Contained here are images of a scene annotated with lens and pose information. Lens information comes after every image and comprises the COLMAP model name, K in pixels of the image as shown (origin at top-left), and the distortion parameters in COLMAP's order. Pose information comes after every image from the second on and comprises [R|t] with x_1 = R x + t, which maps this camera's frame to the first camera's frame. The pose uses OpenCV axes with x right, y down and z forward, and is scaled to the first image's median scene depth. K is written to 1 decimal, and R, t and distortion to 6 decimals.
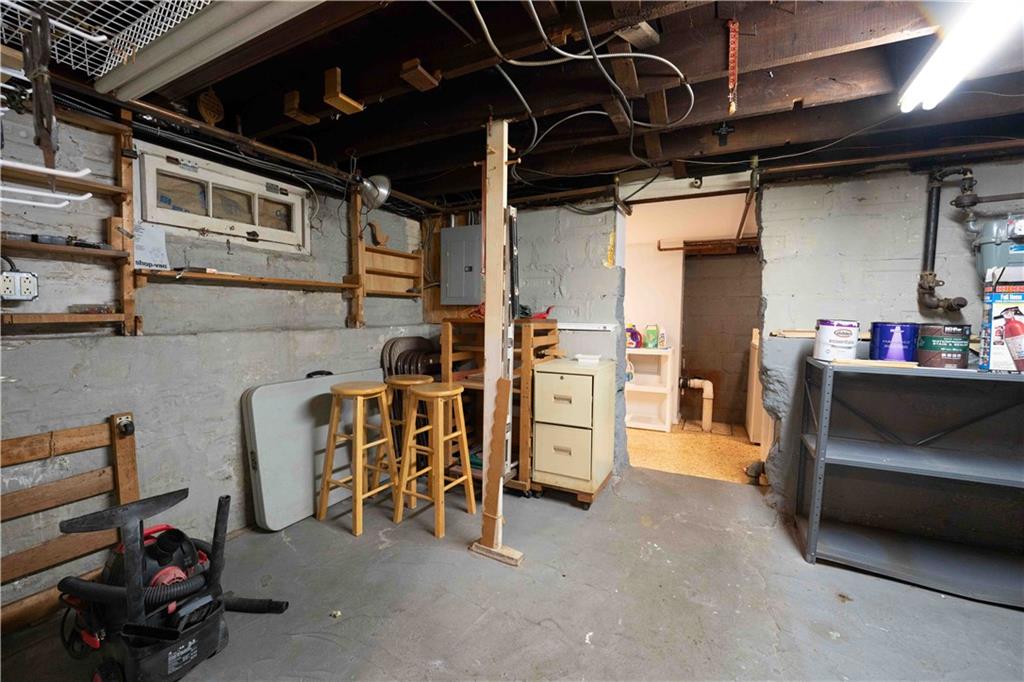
lens RADIAL K [[406.9, 0, 514.2], [0, 406.9, 335.3], [0, 0, 1]] dist [-0.020080, 0.000288]
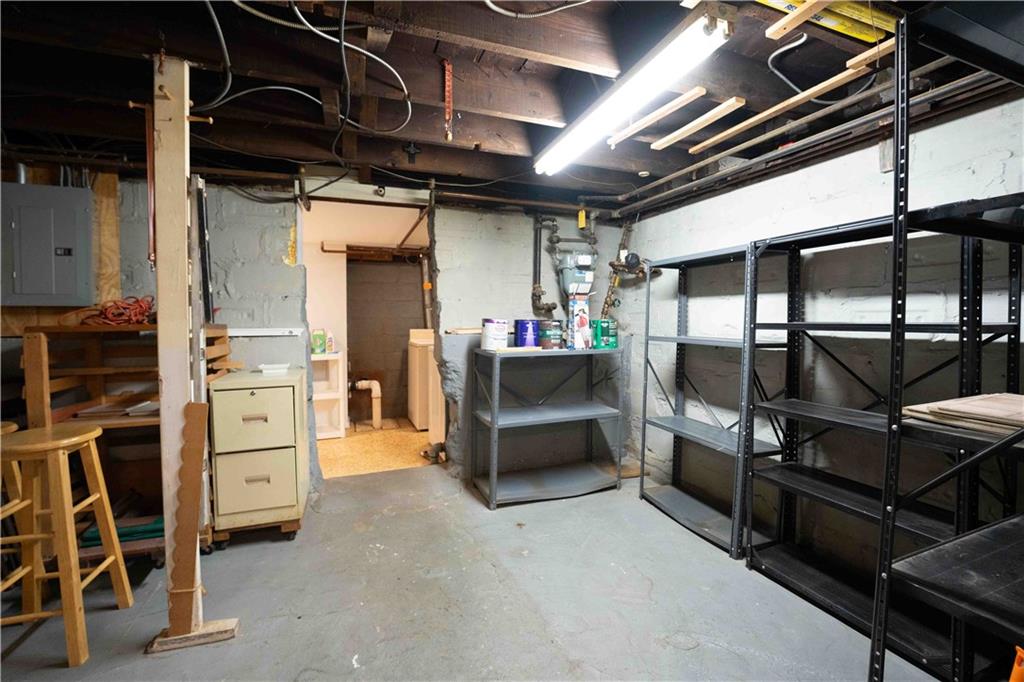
lens RADIAL K [[414.7, 0, 499.5], [0, 414.7, 335.6], [0, 0, 1]] dist [-0.021500, 0.000533]
pose [[0.690236, -0.042379, 0.722342, -0.137445], [0.050798, 0.998658, 0.010050, 0.002817], [-0.721799, 0.029756, 0.691463, 0.048805]]
